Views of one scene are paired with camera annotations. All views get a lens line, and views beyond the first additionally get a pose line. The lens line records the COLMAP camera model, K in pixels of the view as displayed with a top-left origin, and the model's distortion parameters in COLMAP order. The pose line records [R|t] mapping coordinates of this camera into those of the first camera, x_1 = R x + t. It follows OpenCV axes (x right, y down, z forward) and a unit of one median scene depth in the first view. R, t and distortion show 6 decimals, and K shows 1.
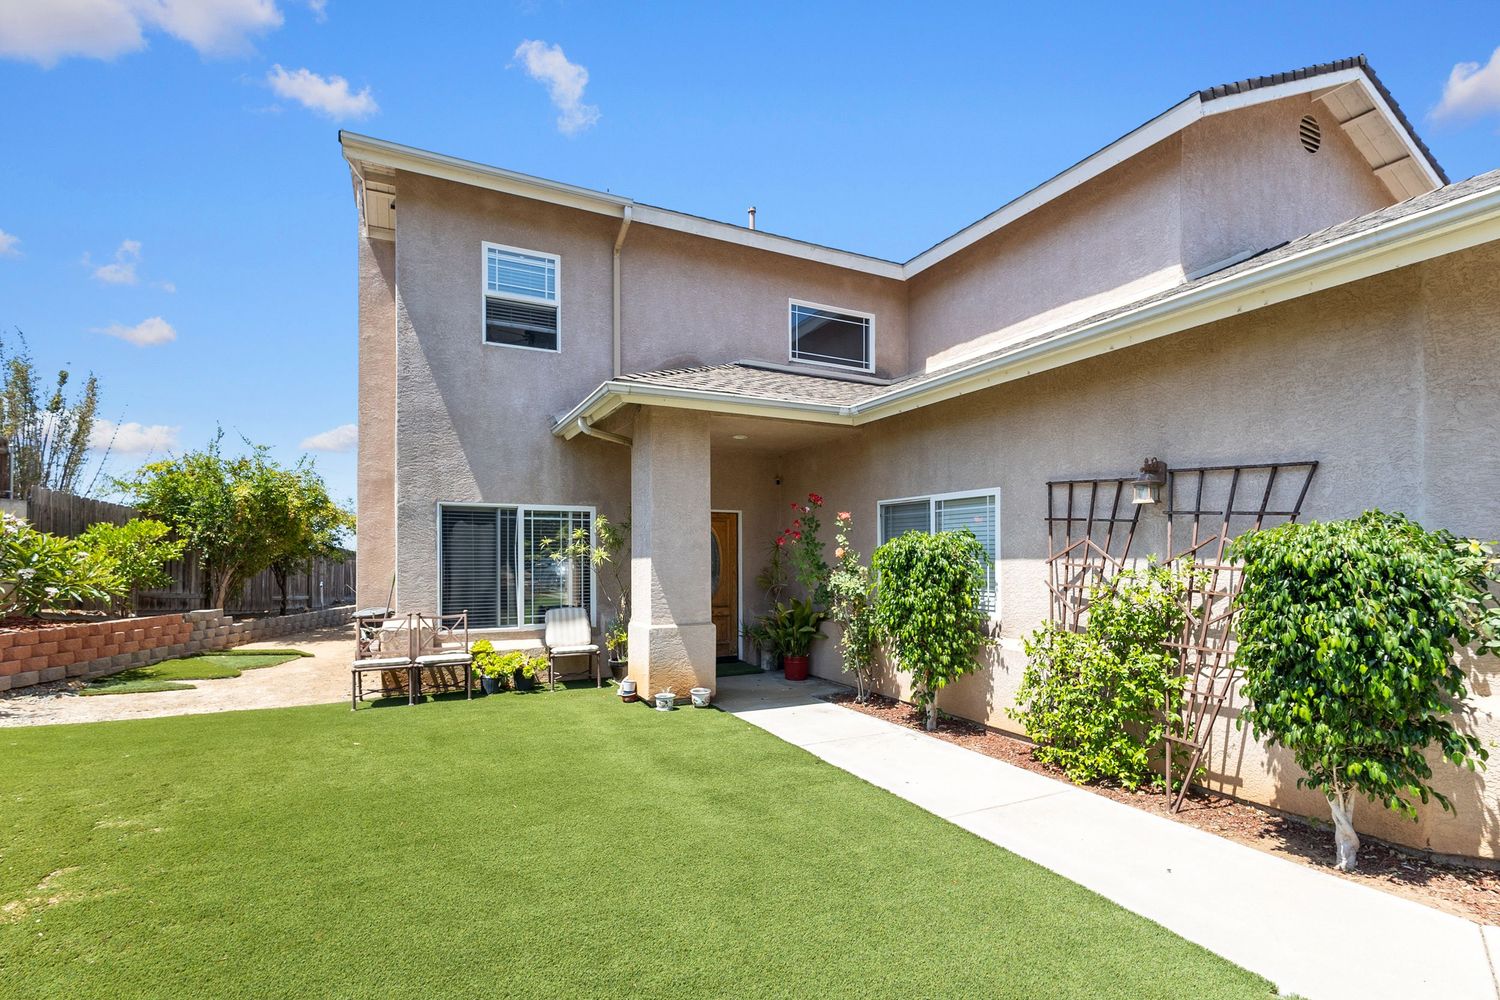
lens RADIAL K [[690.3, 0, 742.5], [0, 690.3, 559.0], [0, 0, 1]] dist [-0.000563, -0.000004]
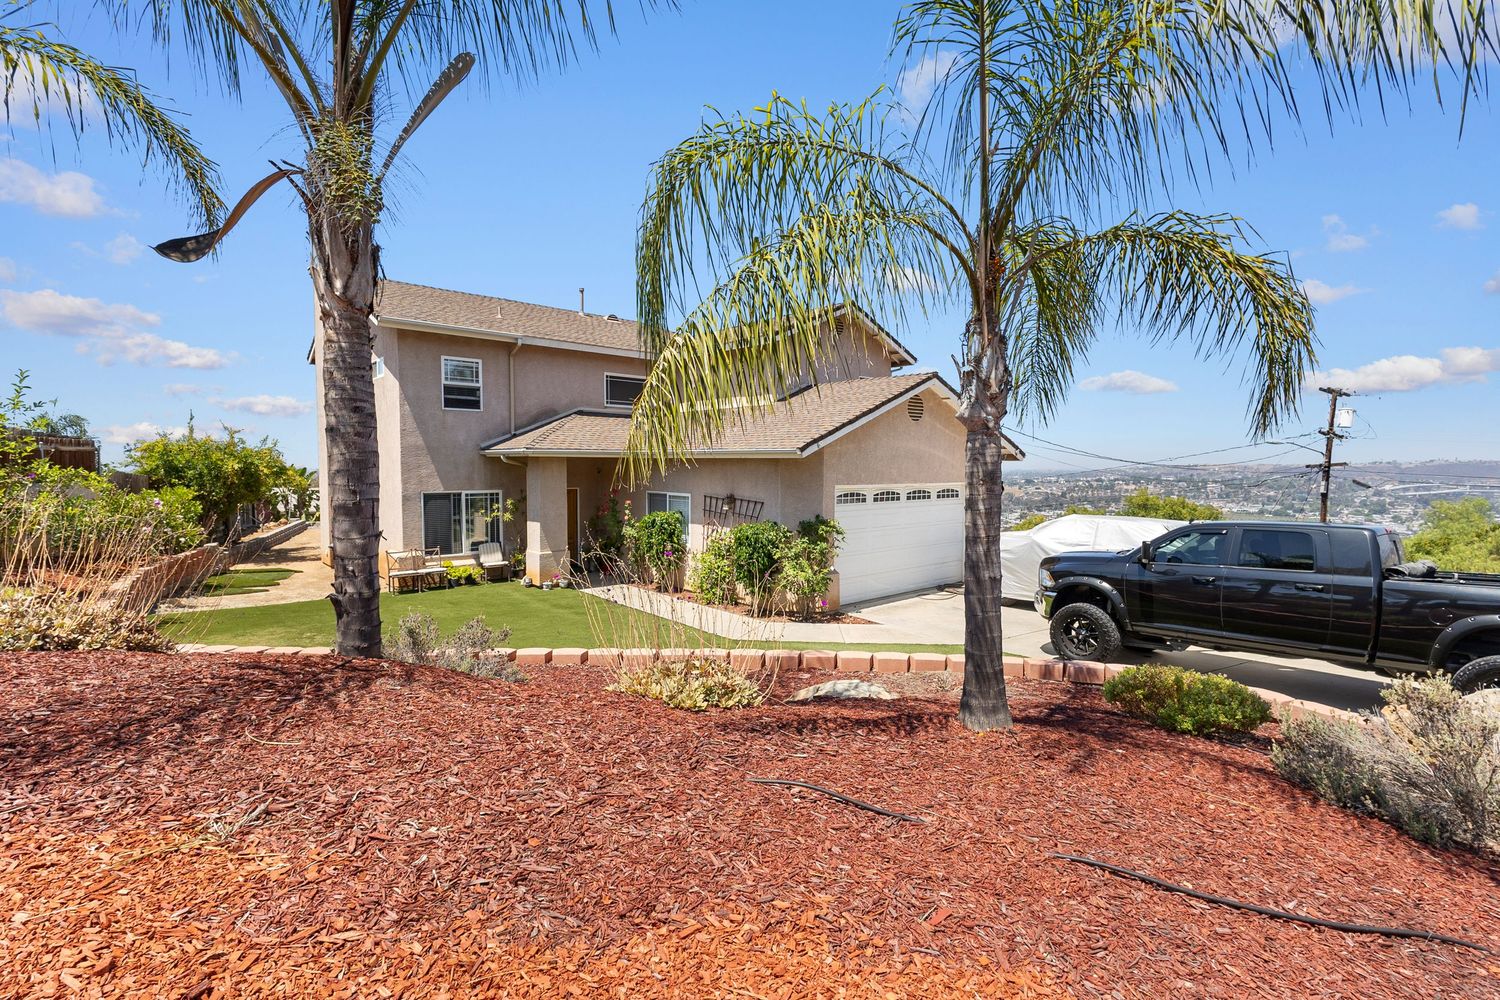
lens RADIAL K [[661.9, 0, 750.0], [0, 661.9, 500.0], [0, 0, 1]] dist [0.000338, 0.000112]
pose [[0.962343, -0.007025, 0.271749, -0.053697], [-0.007048, 0.998685, 0.050775, -0.162481], [-0.271748, -0.050779, 0.961028, -1.074040]]
